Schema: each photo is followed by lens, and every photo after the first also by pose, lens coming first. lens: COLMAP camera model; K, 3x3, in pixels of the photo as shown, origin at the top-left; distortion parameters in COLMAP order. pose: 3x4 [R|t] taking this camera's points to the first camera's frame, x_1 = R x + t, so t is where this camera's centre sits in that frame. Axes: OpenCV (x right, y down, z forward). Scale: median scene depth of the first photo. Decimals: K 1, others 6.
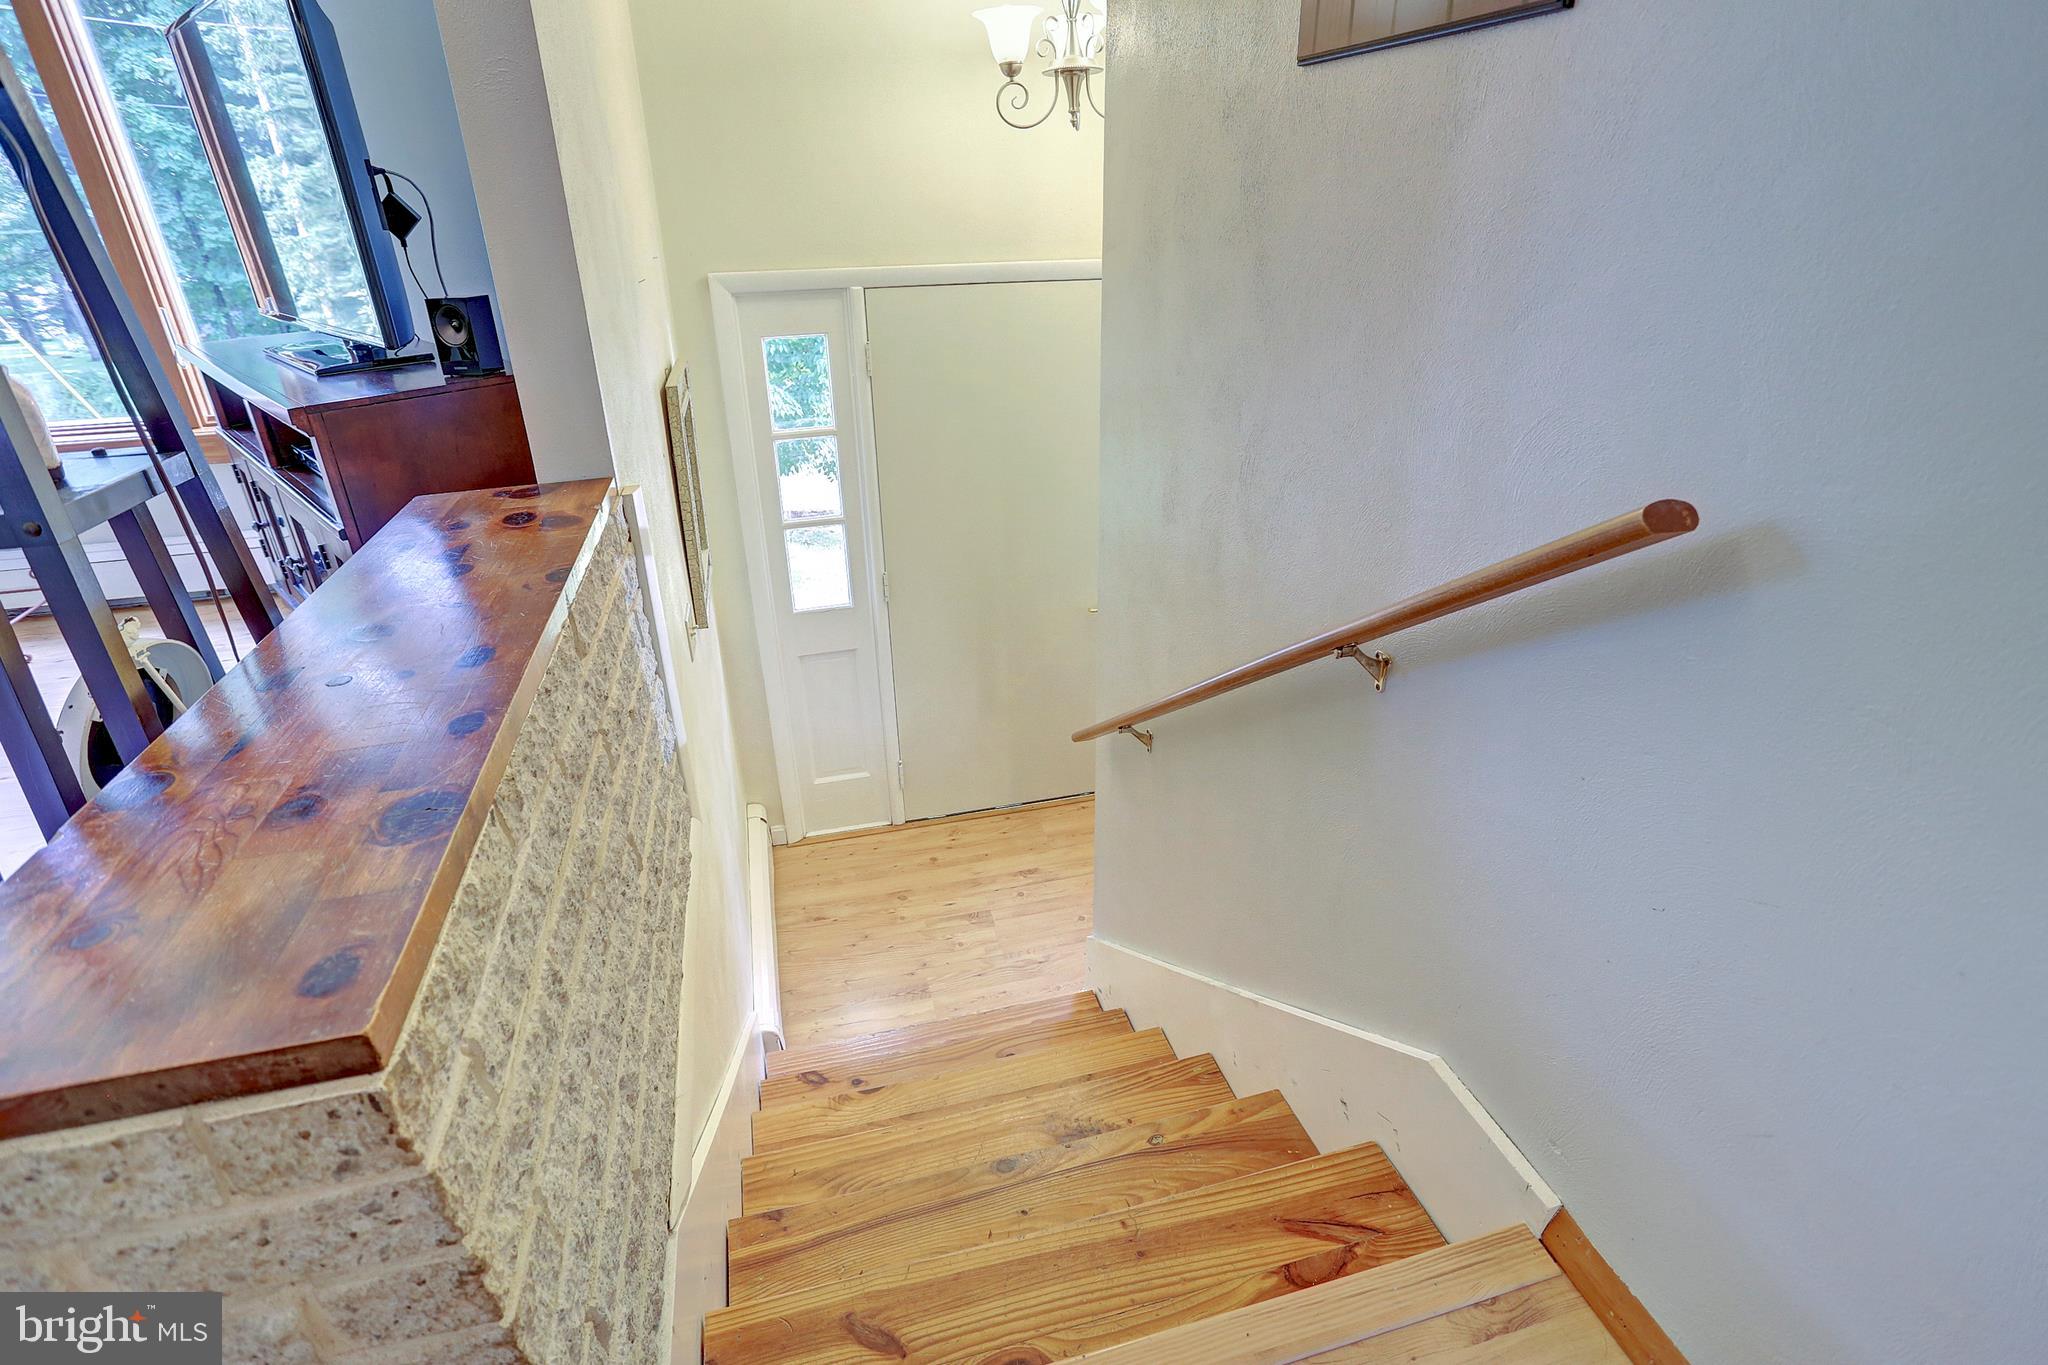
lens RADIAL K [[1005.6, 0, 1026.6], [0, 1005.6, 673.4], [0, 0, 1]] dist [-0.076223, 0.030989]
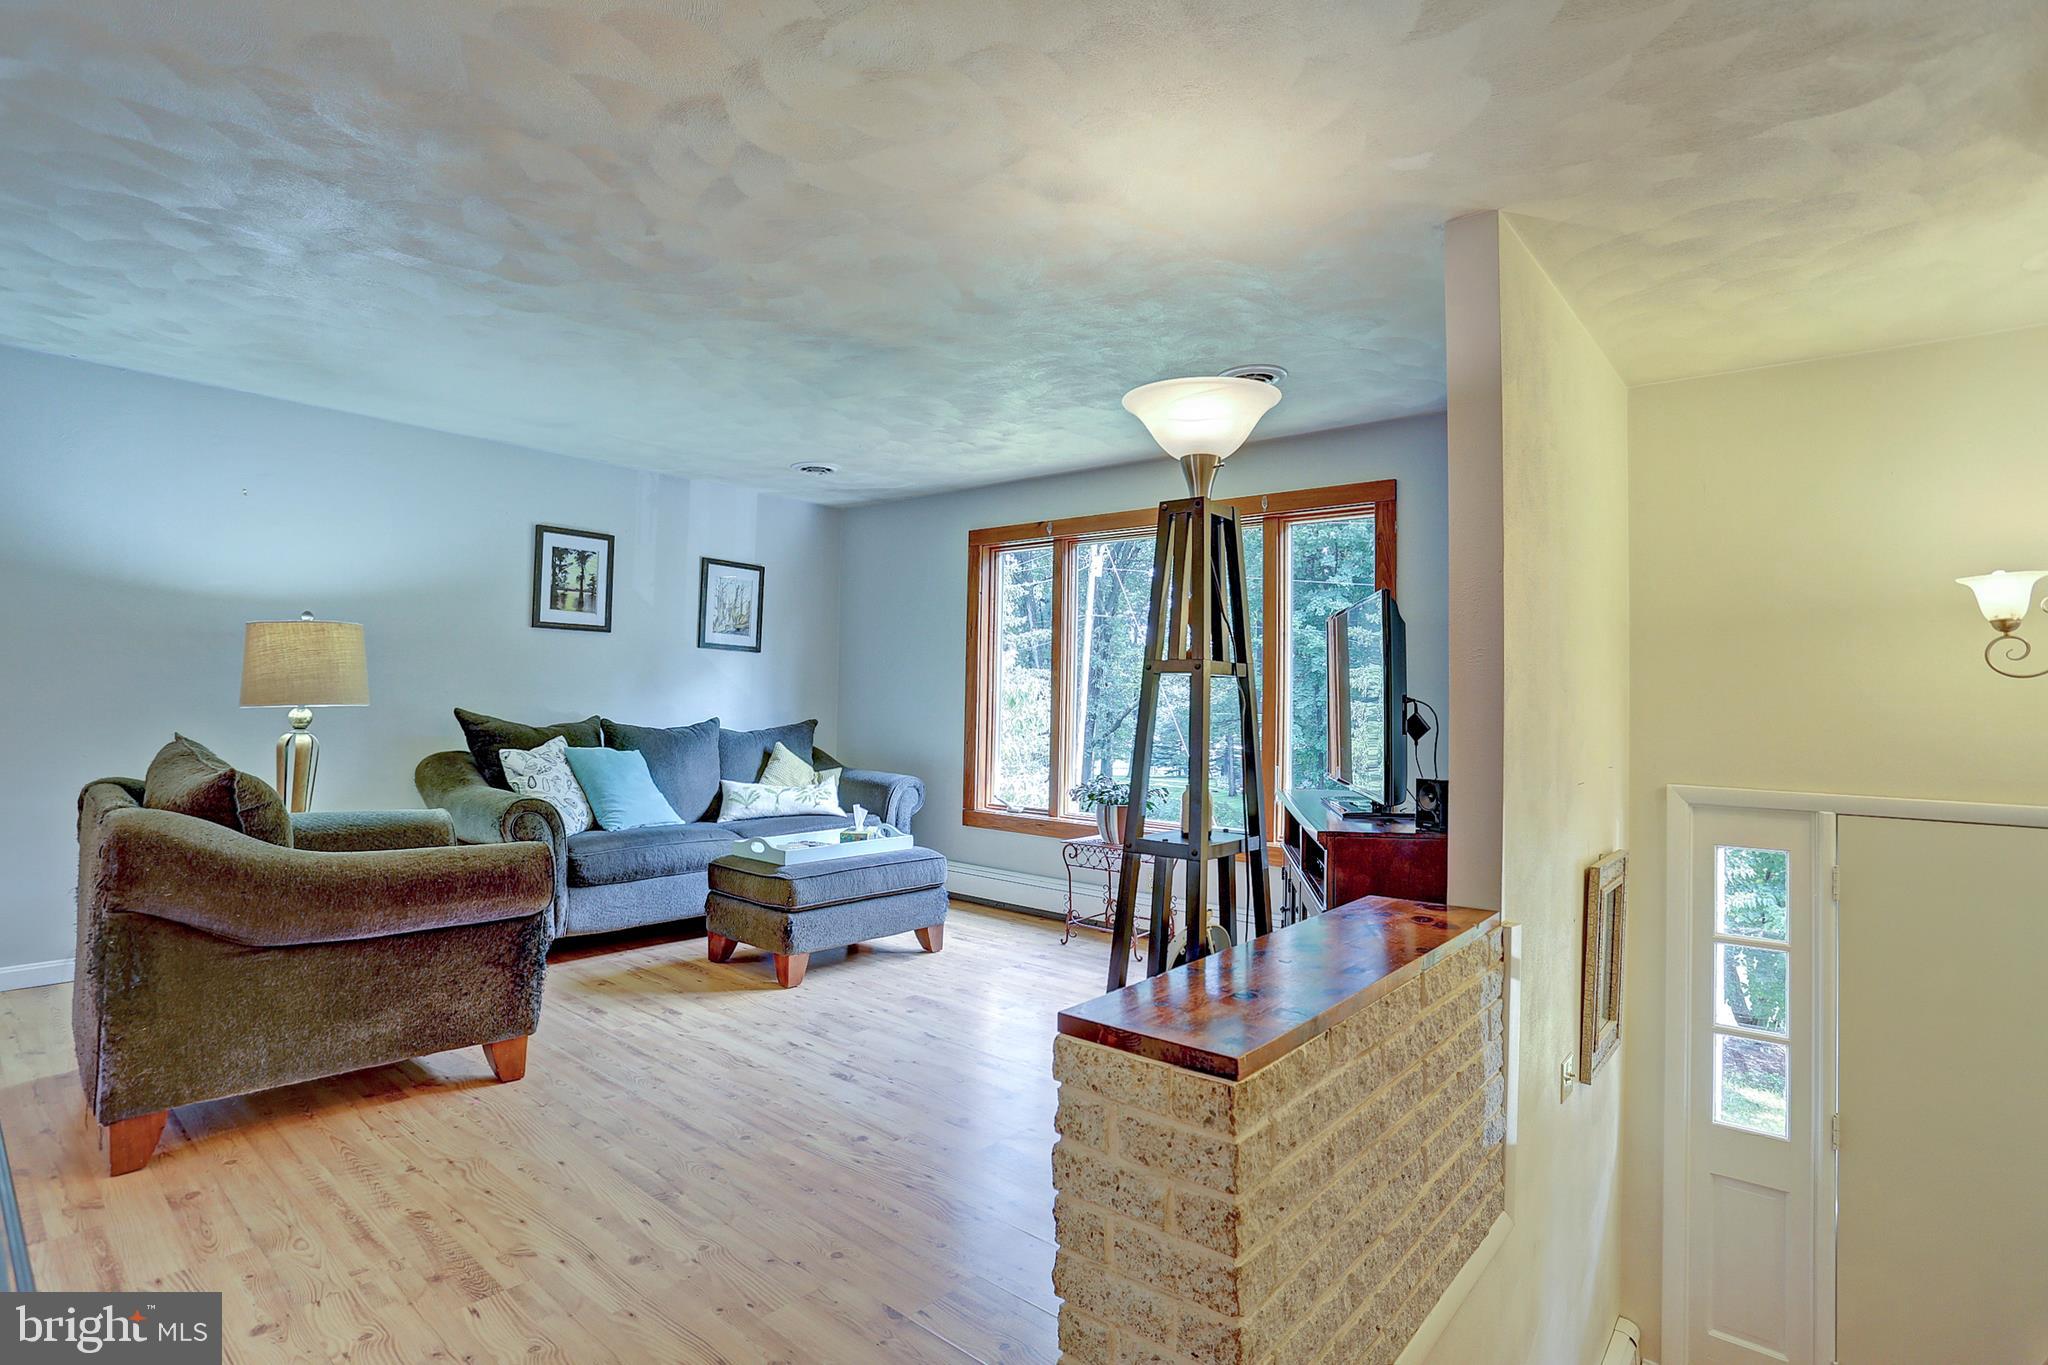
lens RADIAL K [[996.7, 0, 1028.5], [0, 996.7, 684.4], [0, 0, 1]] dist [-0.073351, 0.031866]
pose [[0.578744, 0.013267, -0.815401, 0.271453], [-0.380672, 0.888646, -0.255730, 0.103865], [0.721210, 0.458403, 0.519348, -0.288321]]
